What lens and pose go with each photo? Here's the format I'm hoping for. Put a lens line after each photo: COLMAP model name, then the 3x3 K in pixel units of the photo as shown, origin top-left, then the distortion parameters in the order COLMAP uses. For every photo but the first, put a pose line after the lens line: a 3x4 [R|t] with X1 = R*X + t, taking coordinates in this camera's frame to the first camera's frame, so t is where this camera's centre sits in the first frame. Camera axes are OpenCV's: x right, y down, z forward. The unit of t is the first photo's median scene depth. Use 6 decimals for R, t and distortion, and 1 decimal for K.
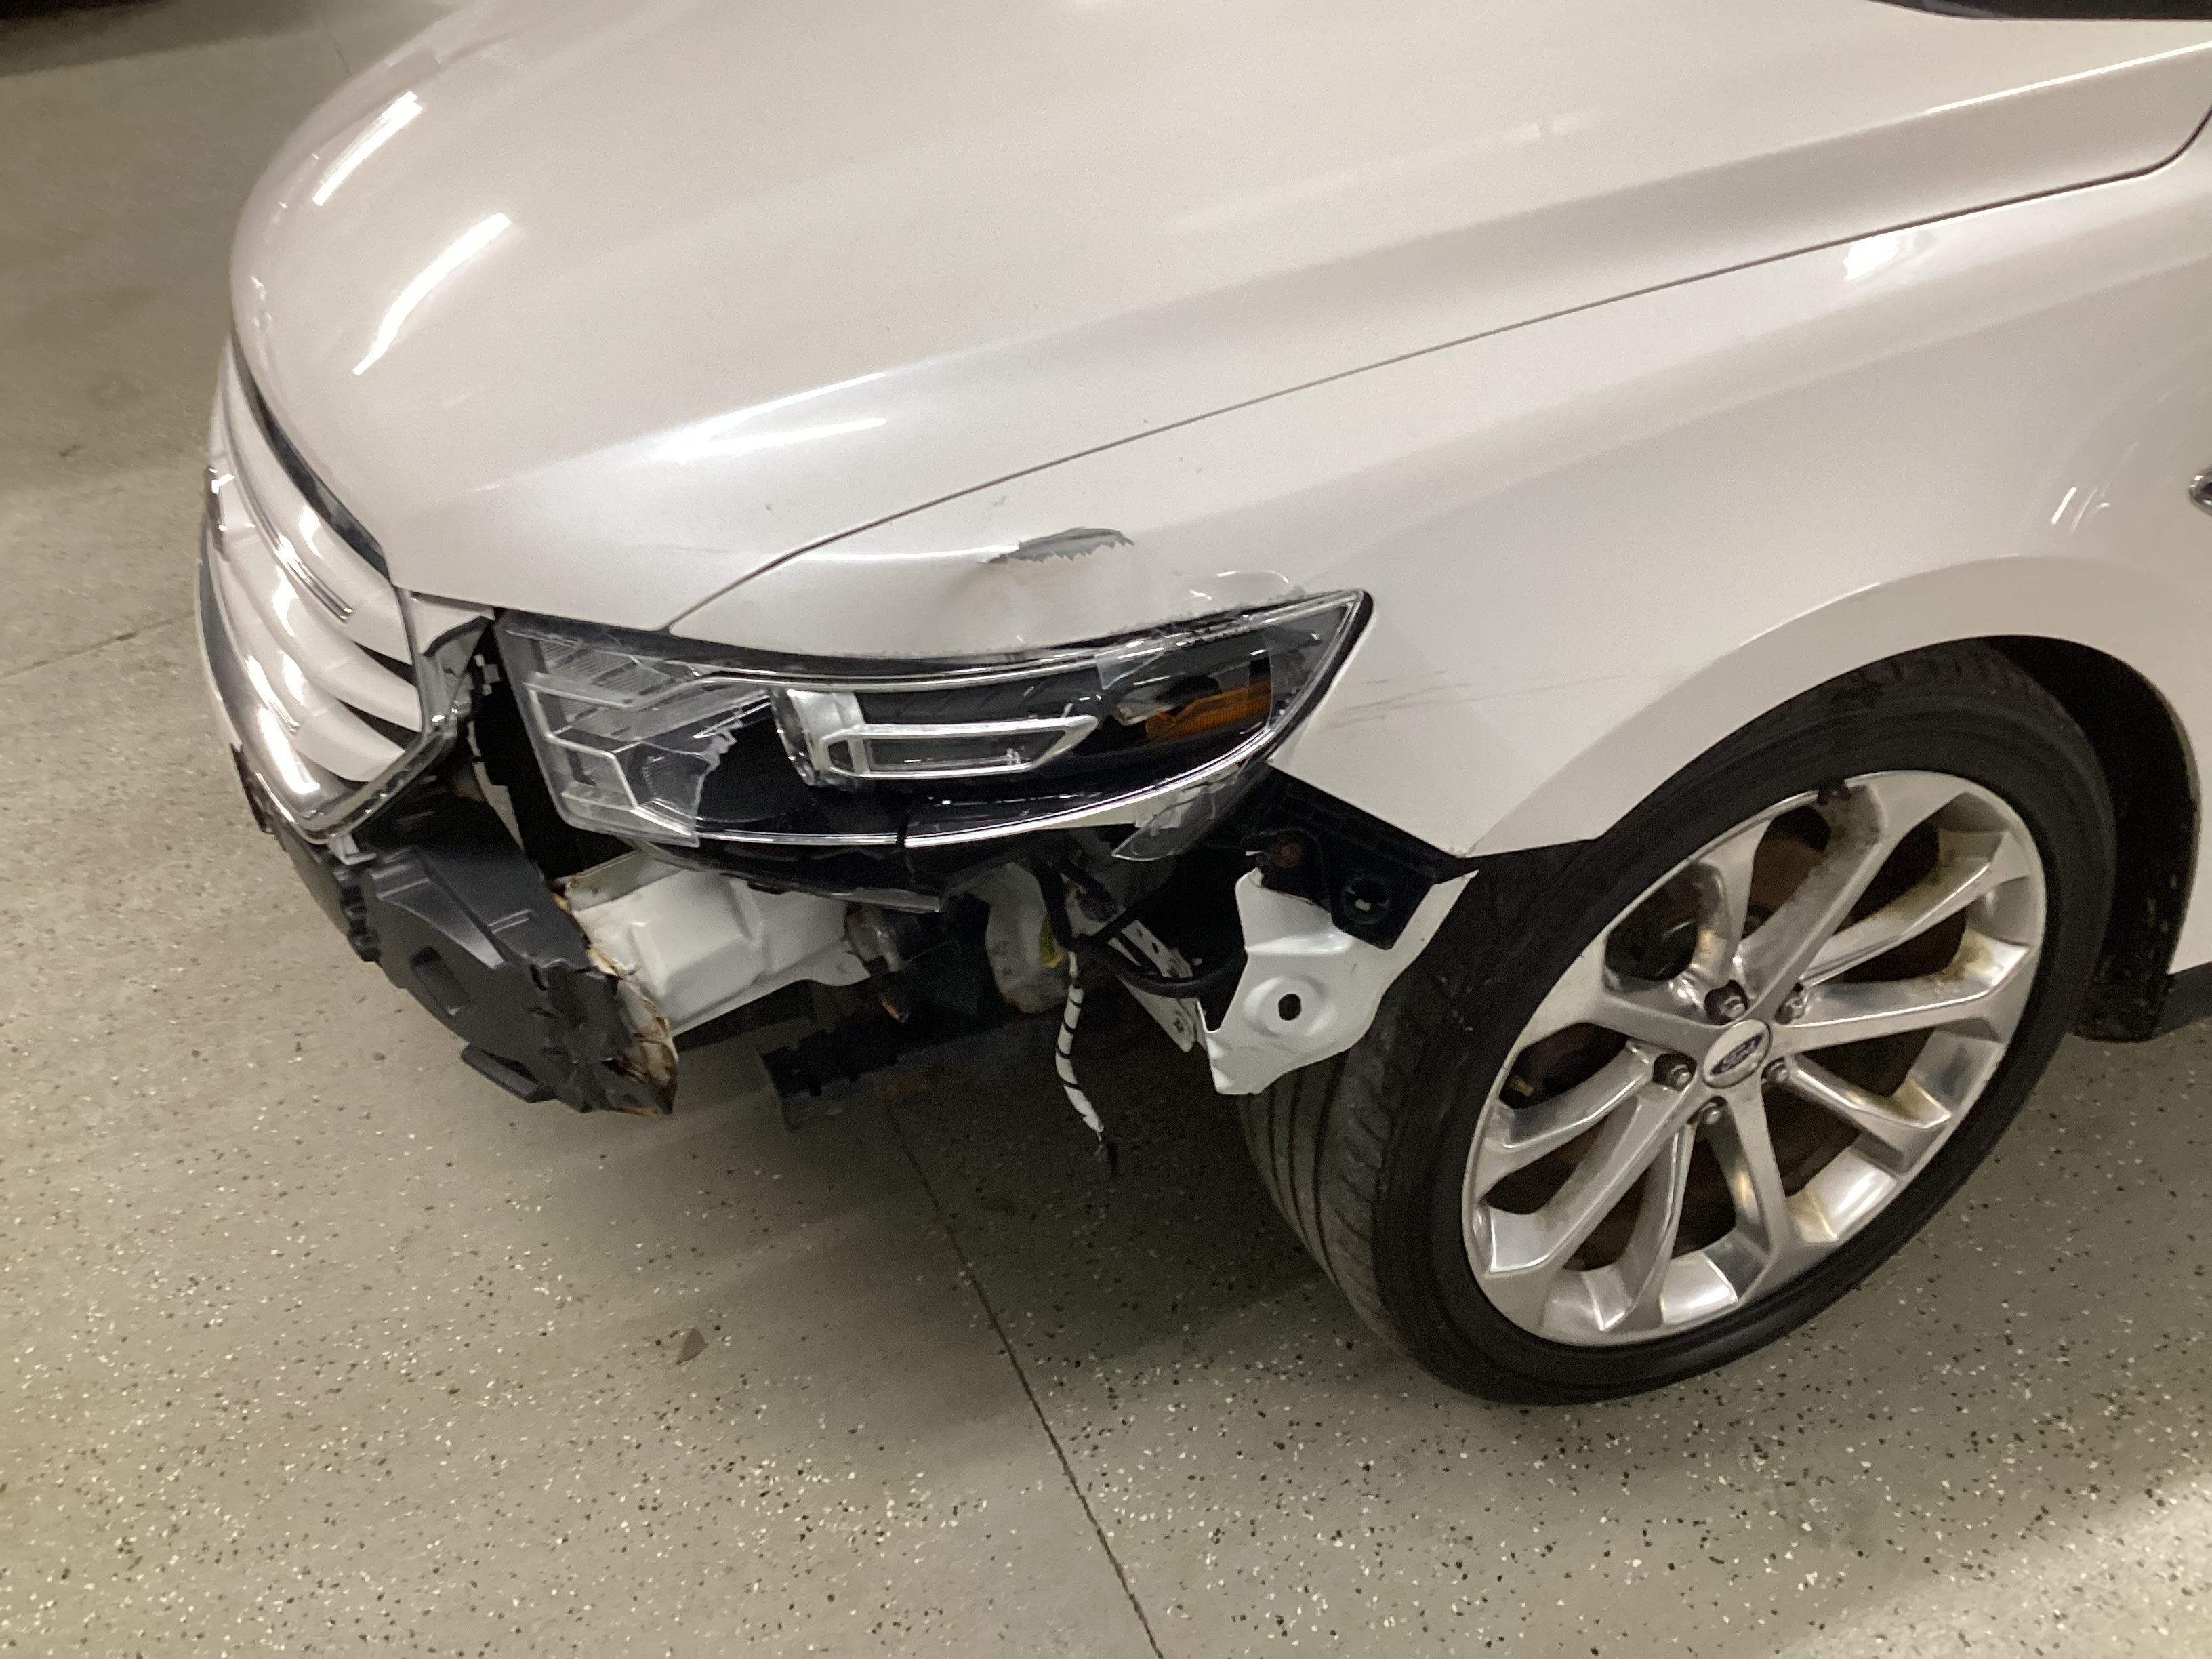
lens RADIAL K [[2017.8, 0, 1105.9], [0, 2017.8, 825.6], [0, 0, 1]] dist [-0.007213, 0.000000]
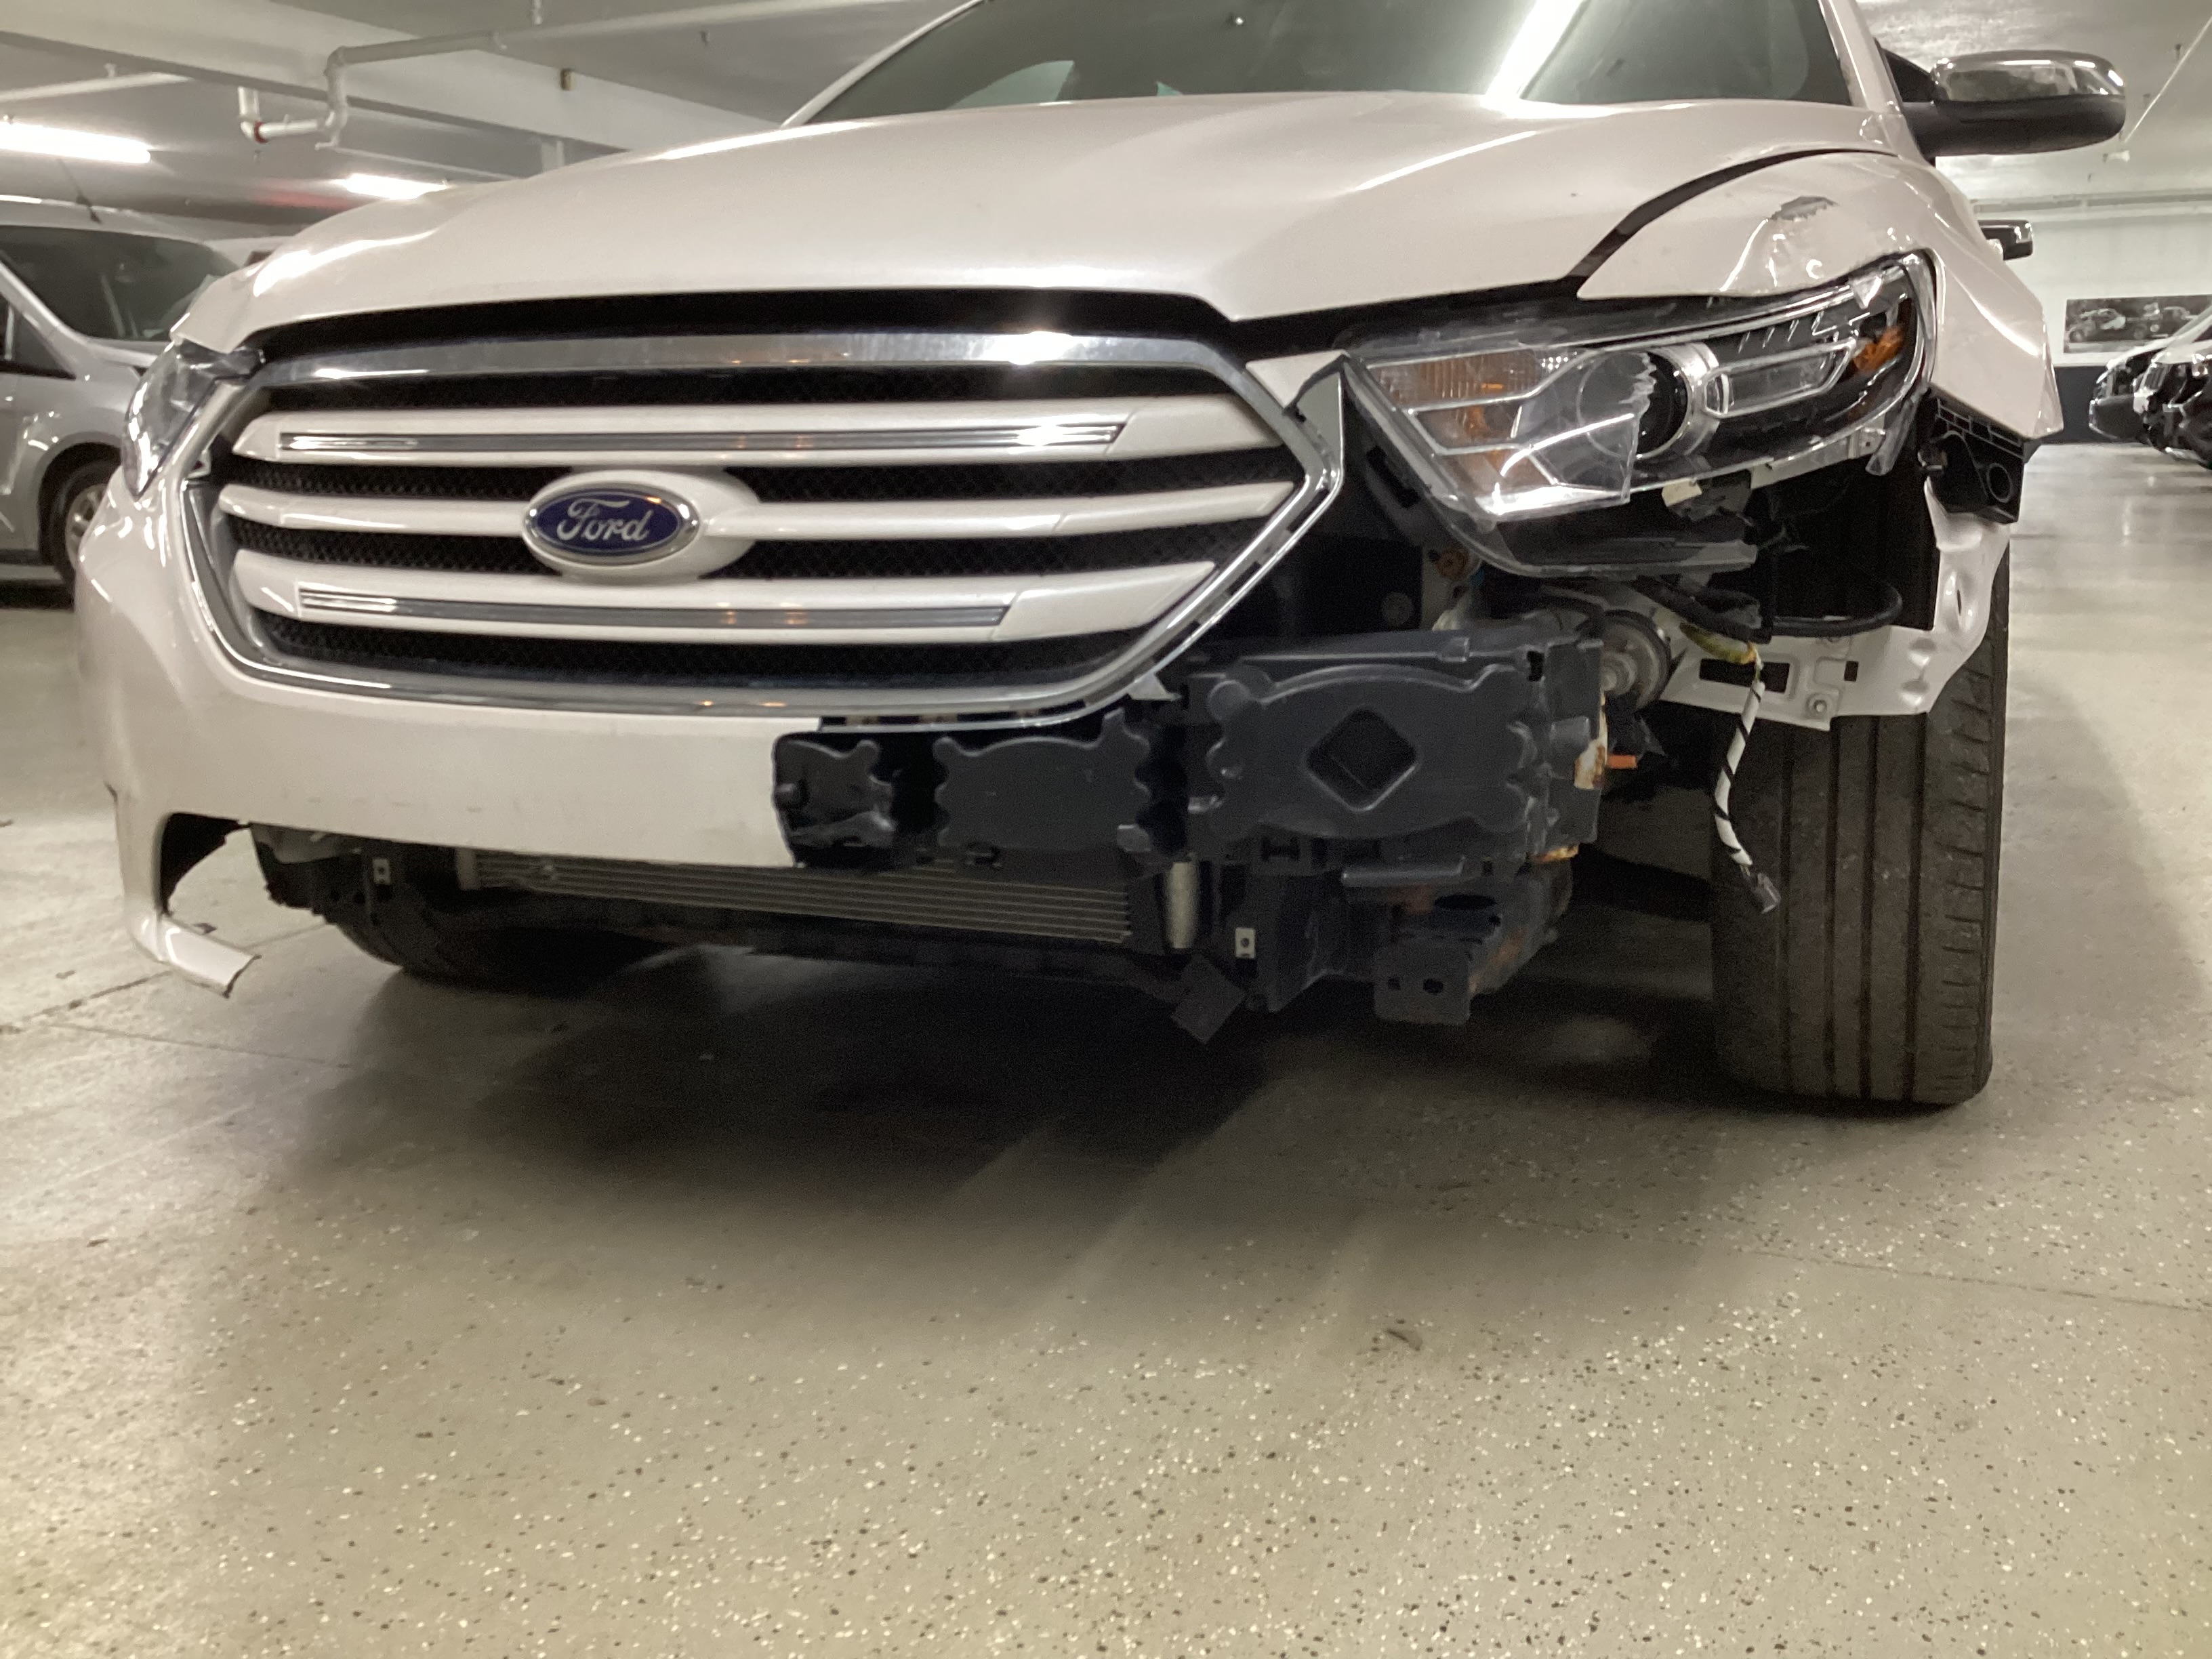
lens RADIAL K [[2017.8, 0, 1108.9], [0, 2017.8, 831.6], [0, 0, 1]] dist [-0.007213, 0.000000]
pose [[0.727130, -0.129951, 0.674088, -0.925027], [0.405122, 0.873941, -0.268520, 0.272814], [-0.554219, 0.468337, 0.688115, 0.418084]]
